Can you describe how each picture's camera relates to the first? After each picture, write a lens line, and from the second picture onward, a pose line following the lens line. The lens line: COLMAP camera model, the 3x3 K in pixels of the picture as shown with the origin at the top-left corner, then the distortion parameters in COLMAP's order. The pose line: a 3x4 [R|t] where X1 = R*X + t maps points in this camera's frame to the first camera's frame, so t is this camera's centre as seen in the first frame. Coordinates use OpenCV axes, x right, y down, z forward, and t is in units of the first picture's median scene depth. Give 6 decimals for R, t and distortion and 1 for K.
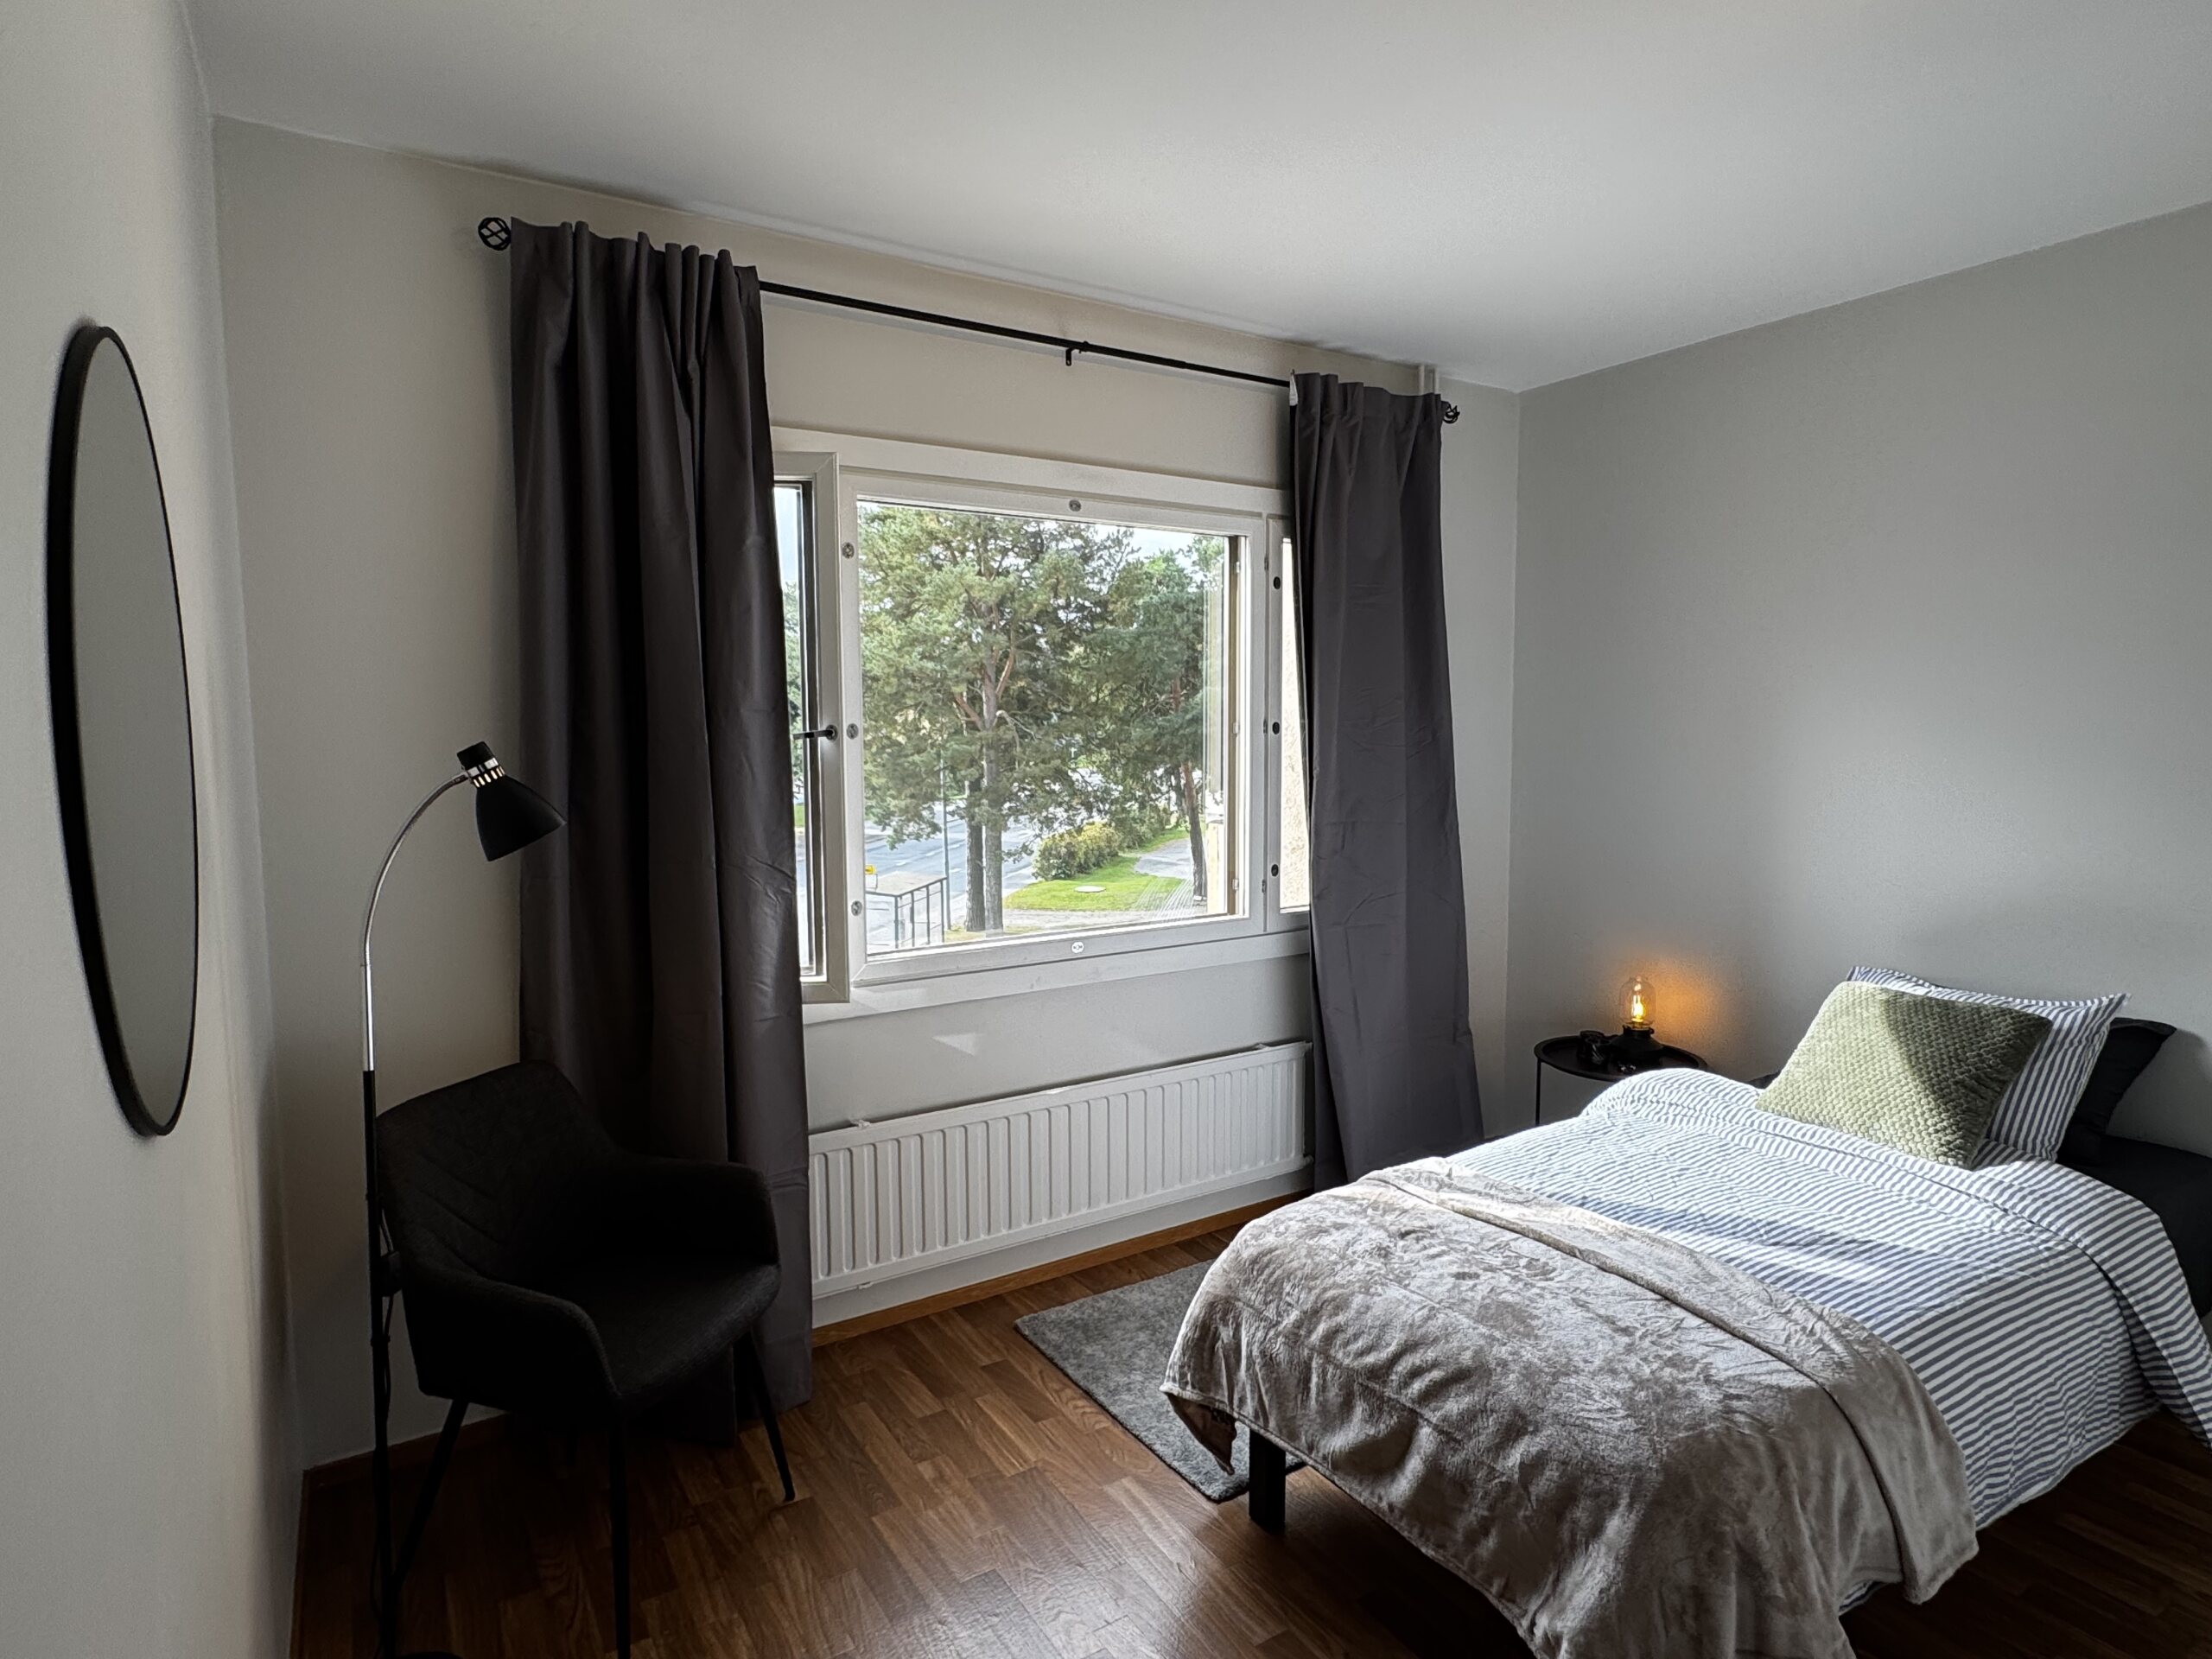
lens RADIAL K [[1209.6, 0, 1106.0], [0, 1209.6, 829.5], [0, 0, 1]] dist [-0.033568, 0.012754]
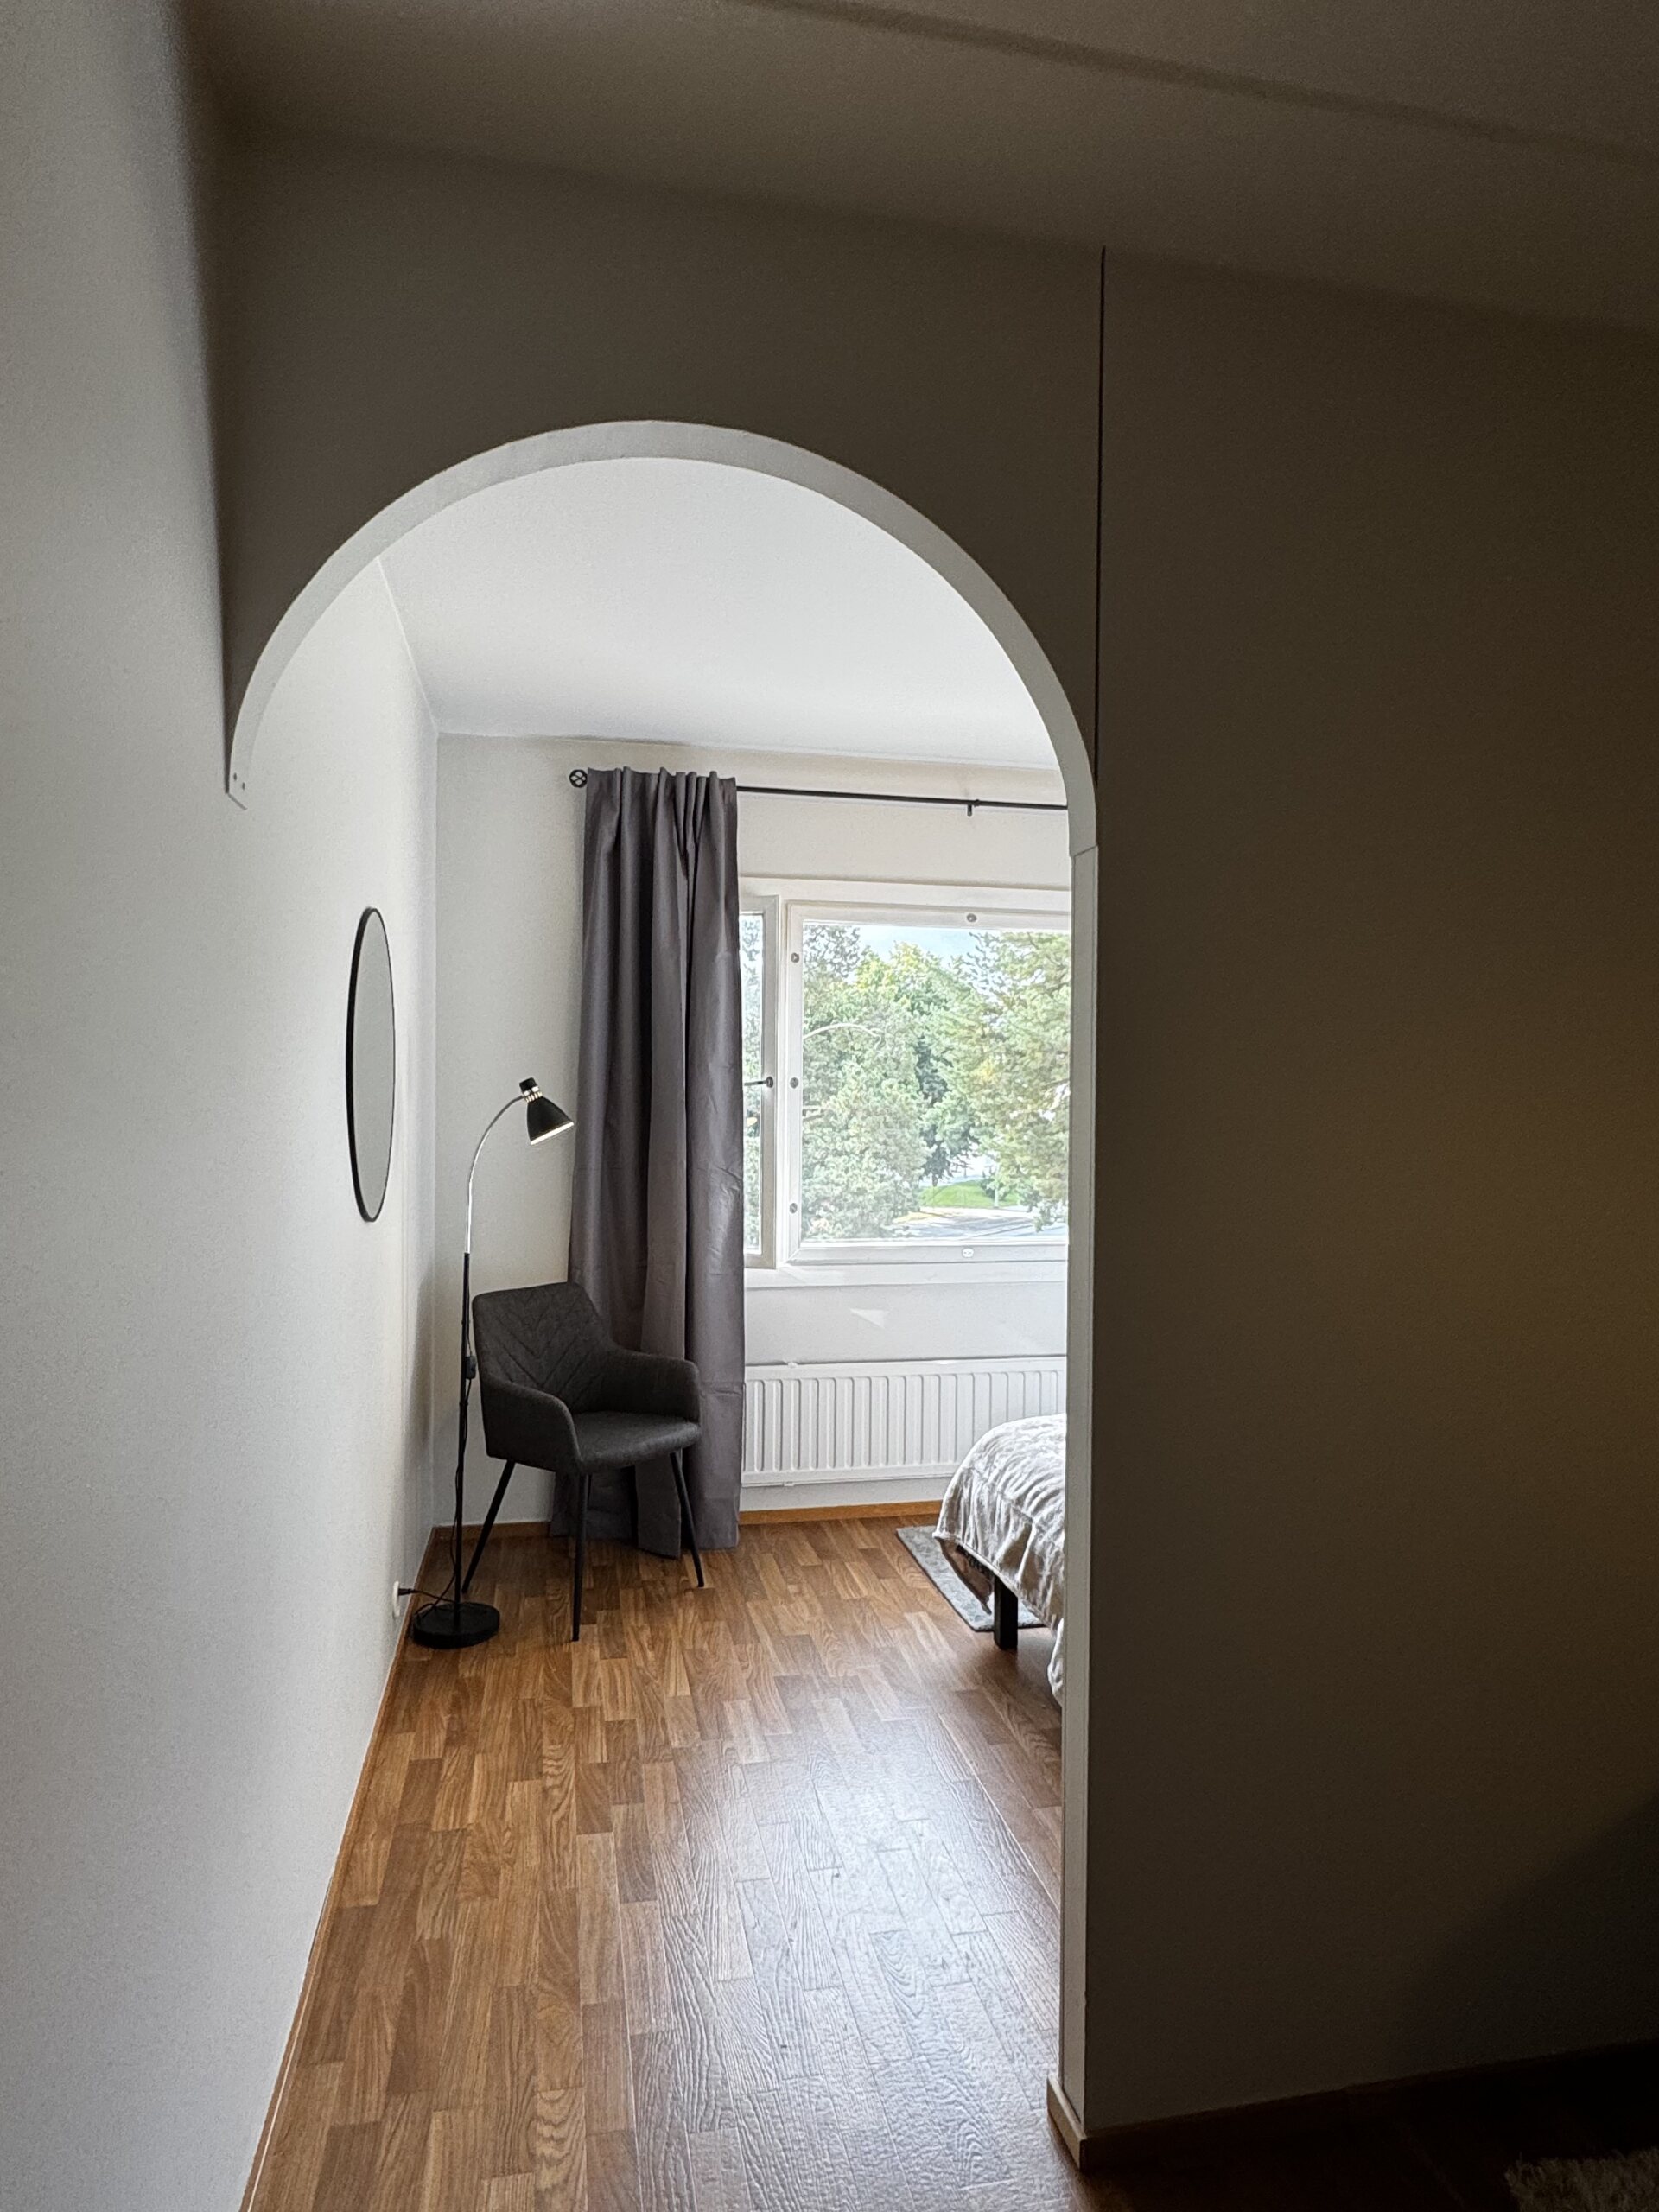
lens RADIAL K [[1350.8, 0, 829.5], [0, 1350.8, 1106.0], [0, 0, 1]] dist [-0.083869, 0.000023]
pose [[0.933636, 0.015194, -0.357900, 0.451514], [-0.046171, 0.995870, -0.078169, 0.077662], [0.355234, 0.089506, 0.930482, -0.526065]]
